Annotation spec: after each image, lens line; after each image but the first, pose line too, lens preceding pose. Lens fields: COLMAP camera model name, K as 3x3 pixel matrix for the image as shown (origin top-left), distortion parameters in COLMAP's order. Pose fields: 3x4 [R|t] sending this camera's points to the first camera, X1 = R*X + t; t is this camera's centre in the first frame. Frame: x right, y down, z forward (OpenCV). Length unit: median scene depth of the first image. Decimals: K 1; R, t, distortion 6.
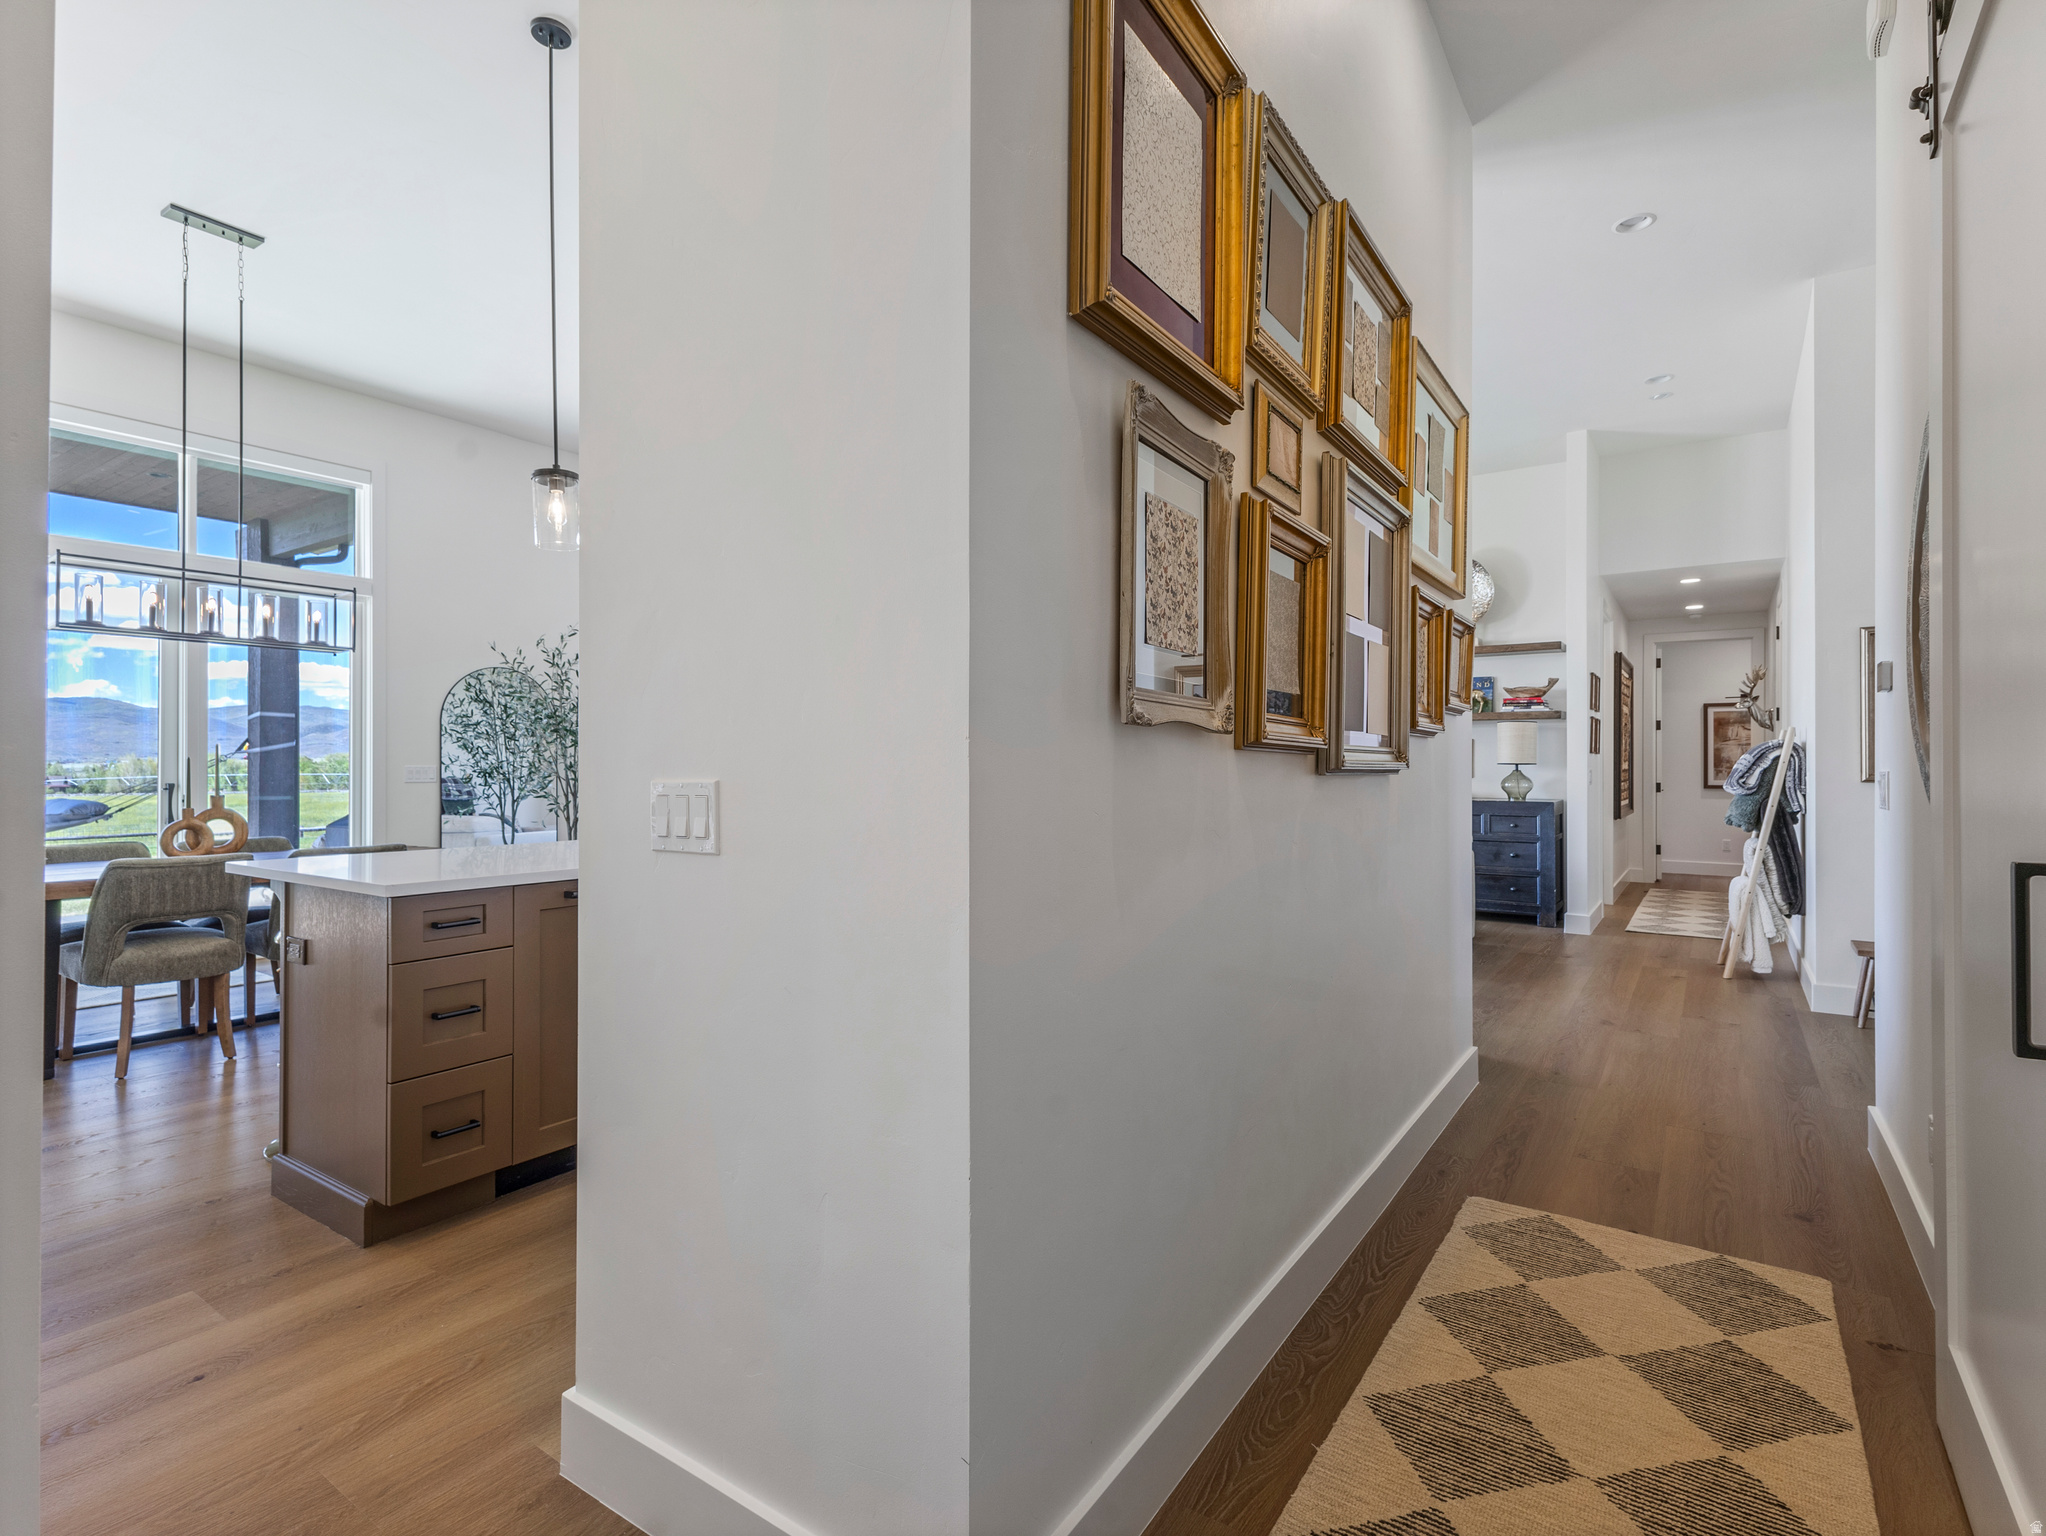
lens RADIAL K [[988.4, 0, 1031.2], [0, 988.4, 758.1], [0, 0, 1]] dist [0.002134, 0.001043]
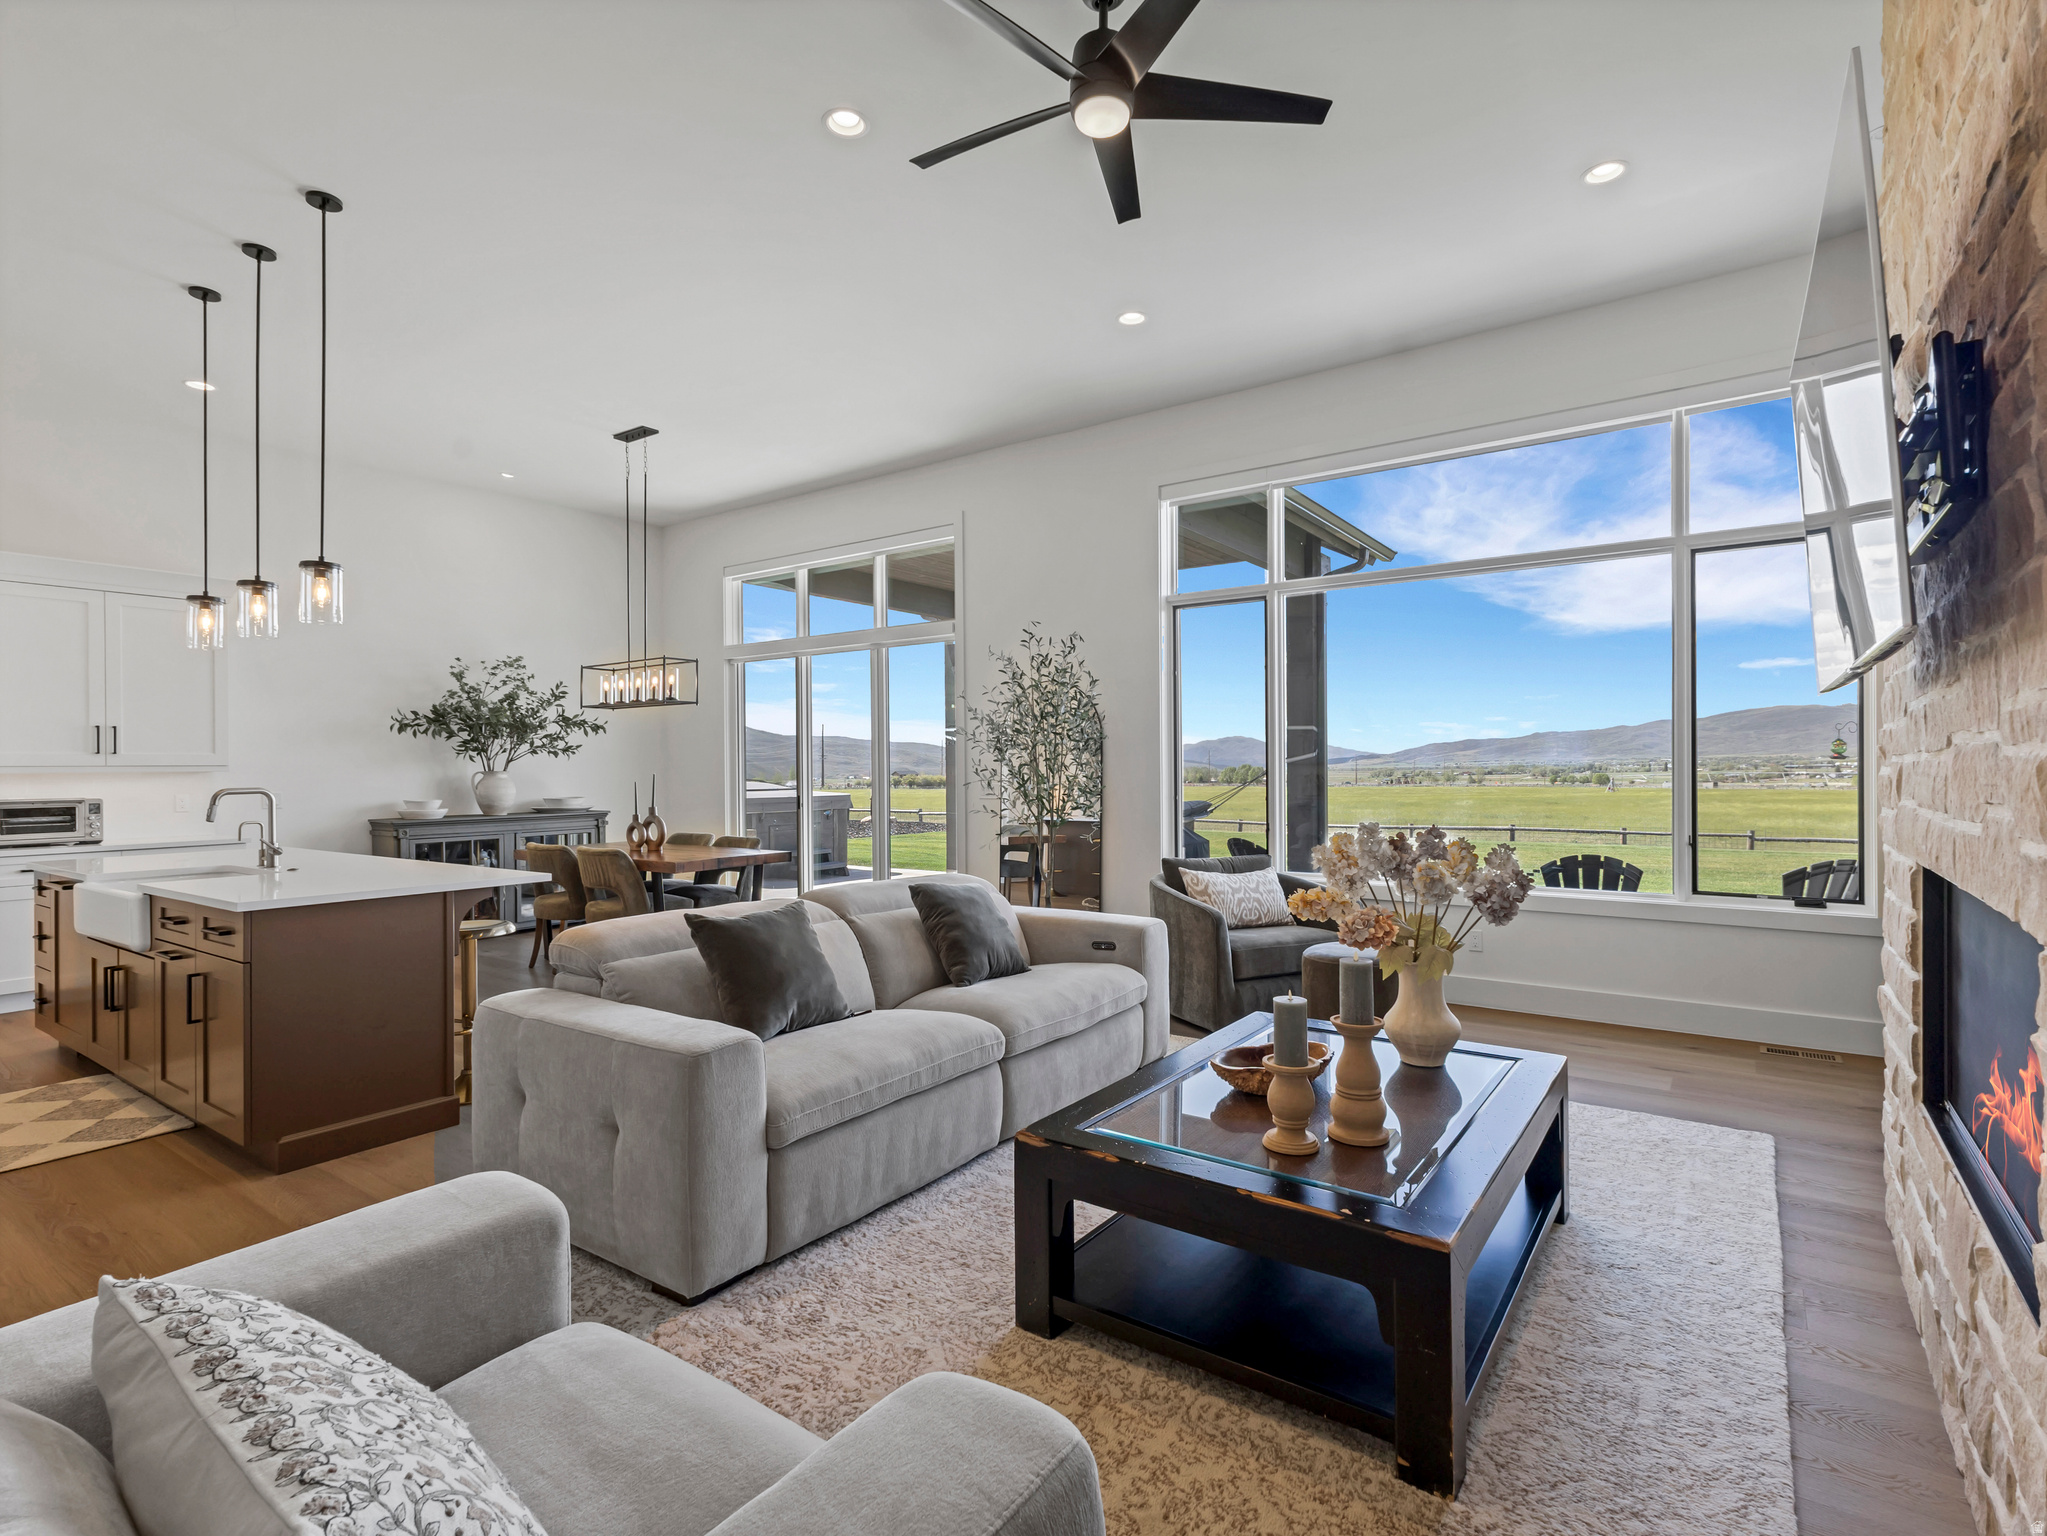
lens RADIAL K [[1006.0, 0, 1026.8], [0, 1006.0, 764.2], [0, 0, 1]] dist [0.003185, 0.000962]
pose [[-0.015860, -0.002980, -0.999870, 0.424974], [0.016020, 0.999866, -0.003234, -0.008448], [0.999746, -0.016069, -0.015810, 0.968426]]
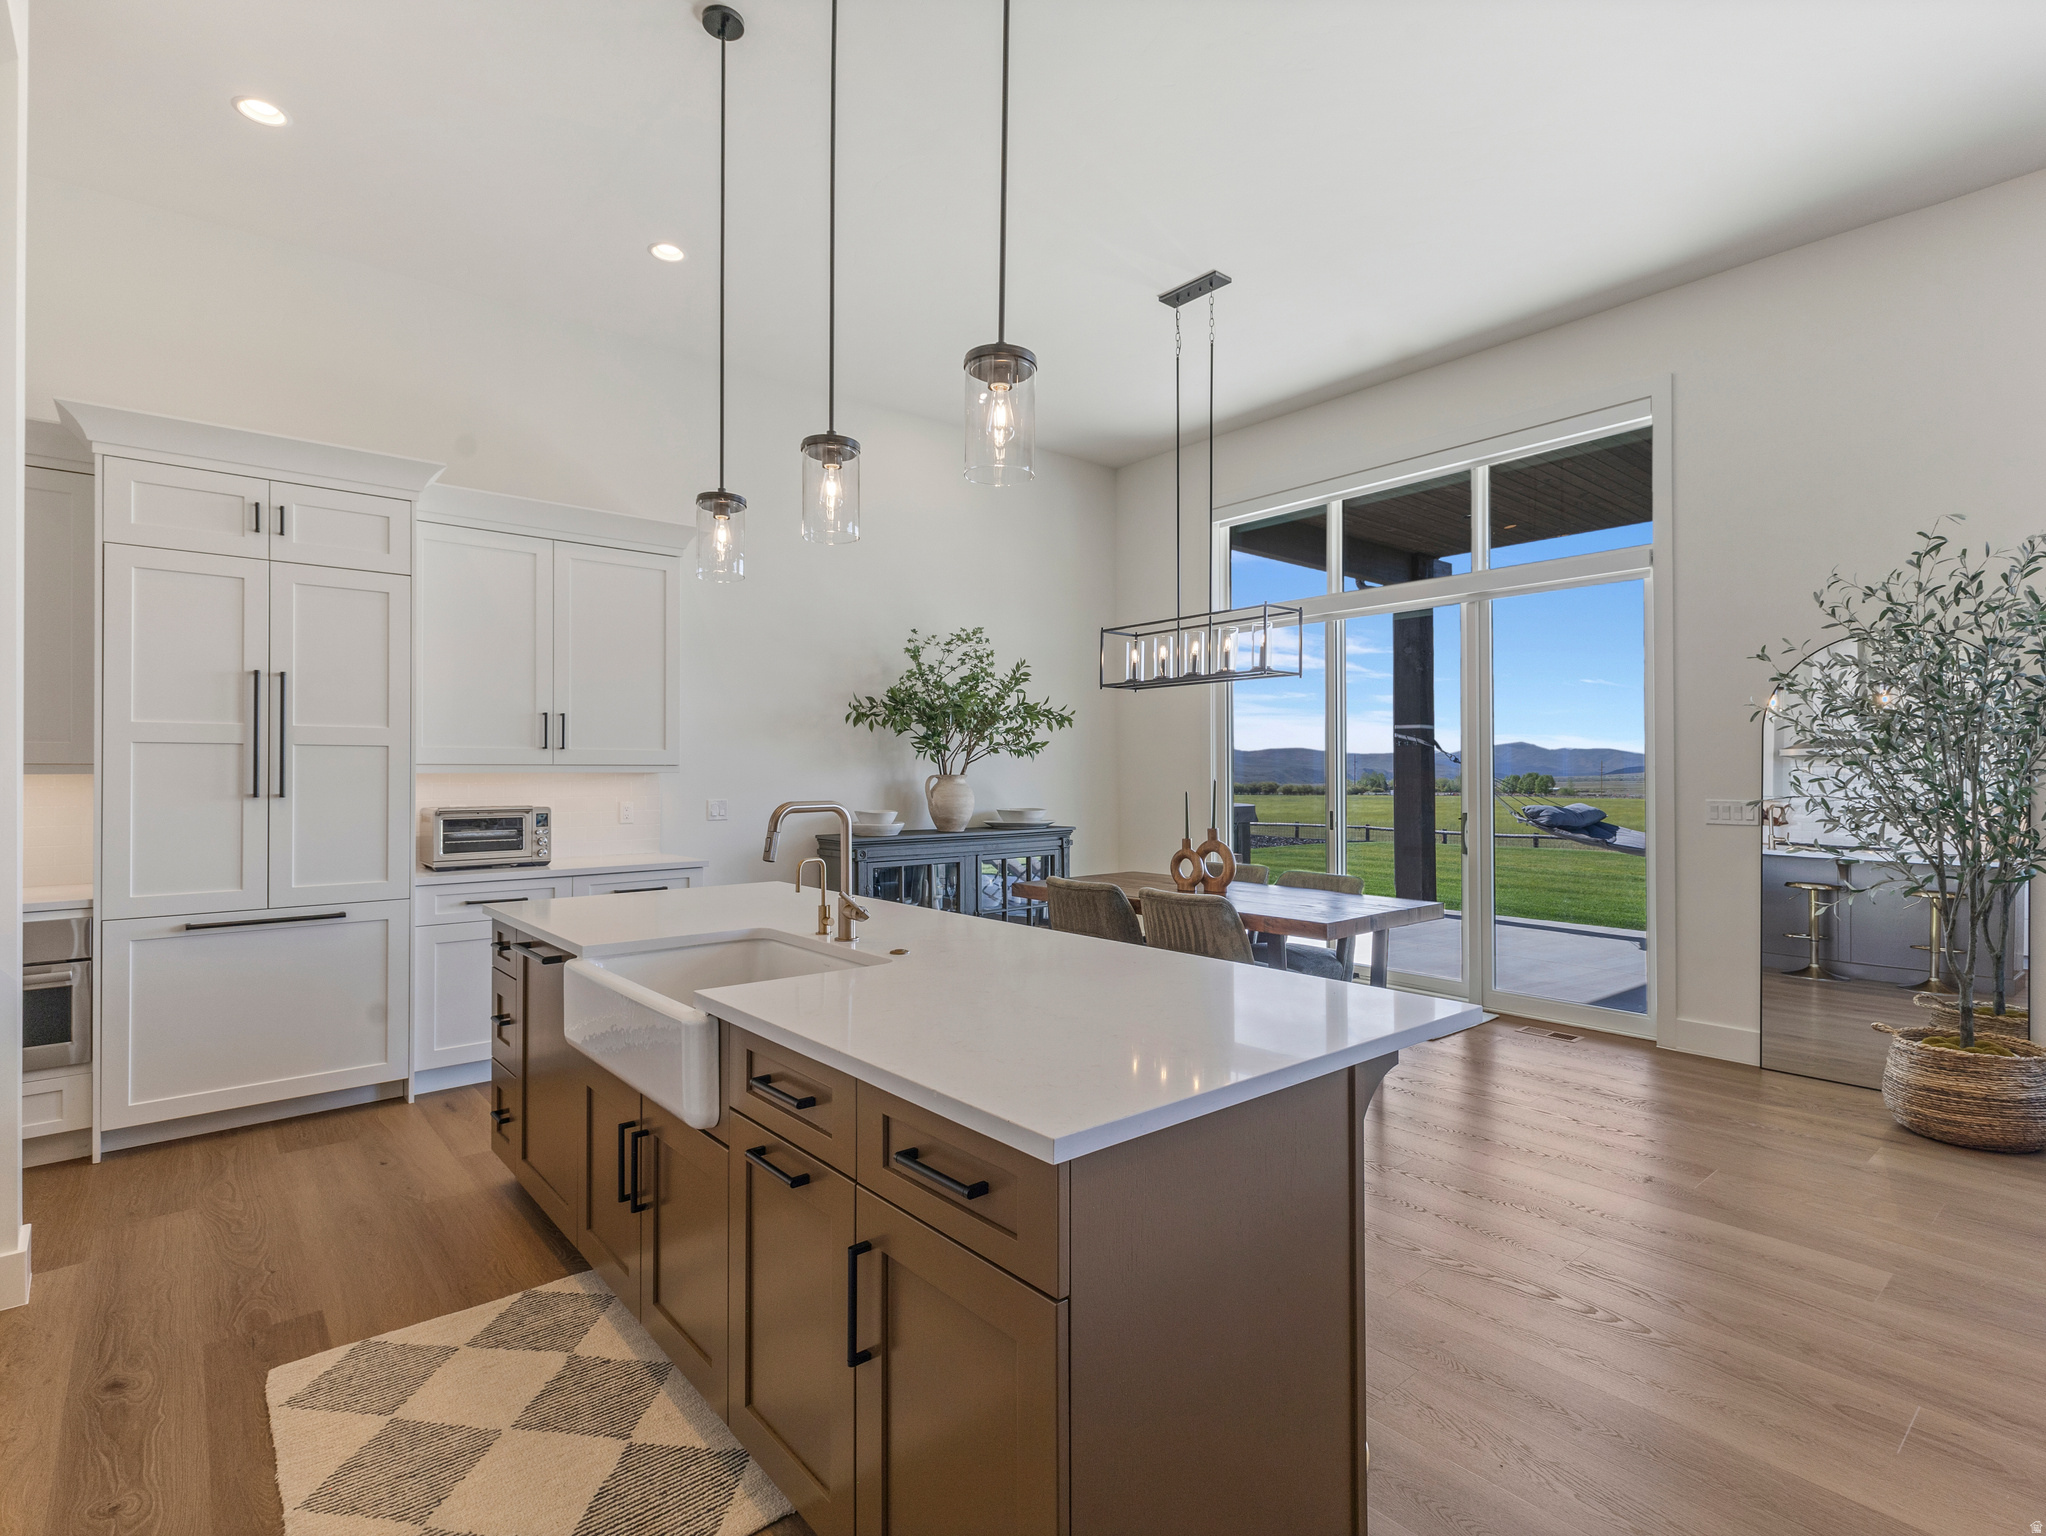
lens RADIAL K [[1005.5, 0, 1026.3], [0, 1005.5, 764.2], [0, 0, 1]] dist [0.003185, 0.000962]
pose [[-0.262007, -0.009144, -0.965023, 0.149720], [0.008684, 0.999892, -0.011832, -0.011889], [0.965027, -0.011480, -0.261899, 0.660679]]
